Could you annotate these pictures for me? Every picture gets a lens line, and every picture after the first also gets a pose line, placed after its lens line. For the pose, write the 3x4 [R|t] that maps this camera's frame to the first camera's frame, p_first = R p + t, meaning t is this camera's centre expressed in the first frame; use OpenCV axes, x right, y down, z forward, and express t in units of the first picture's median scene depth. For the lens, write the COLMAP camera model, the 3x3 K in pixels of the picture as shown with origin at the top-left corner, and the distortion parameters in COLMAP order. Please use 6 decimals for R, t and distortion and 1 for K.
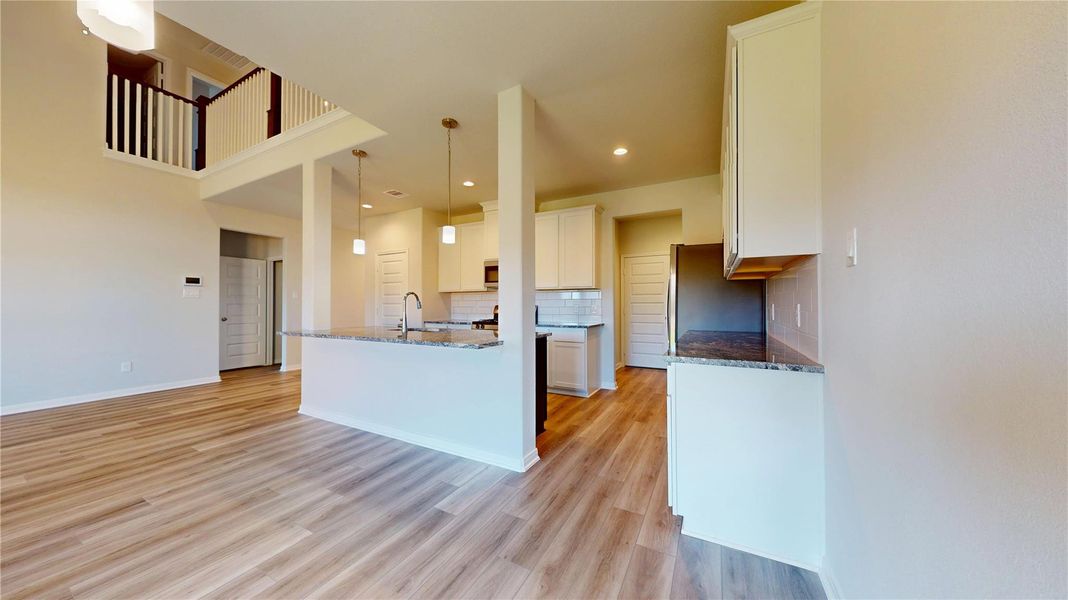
lens RADIAL K [[337.3, 0, 533.9], [0, 337.3, 301.2], [0, 0, 1]] dist [-0.000370, 0.000001]
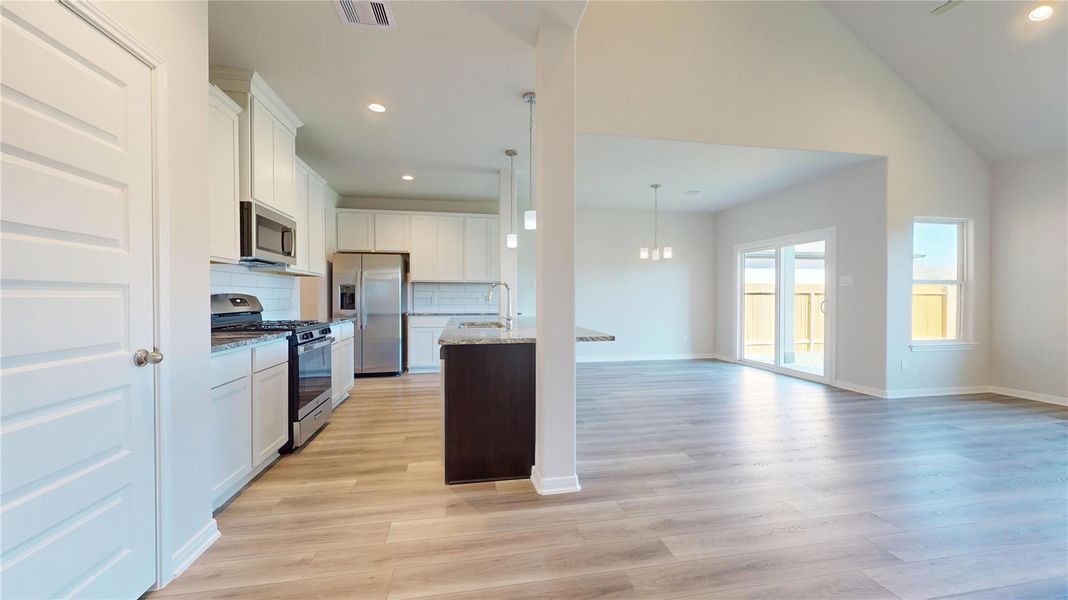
lens RADIAL K [[391.1, 0, 534.5], [0, 391.1, 301.8], [0, 0, 1]] dist [-0.000489, -0.000046]
pose [[-0.623047, -0.004504, 0.782172, -1.626113], [-0.007111, 0.999975, 0.000093, 0.033791], [-0.782152, -0.005504, -0.623063, 2.057123]]
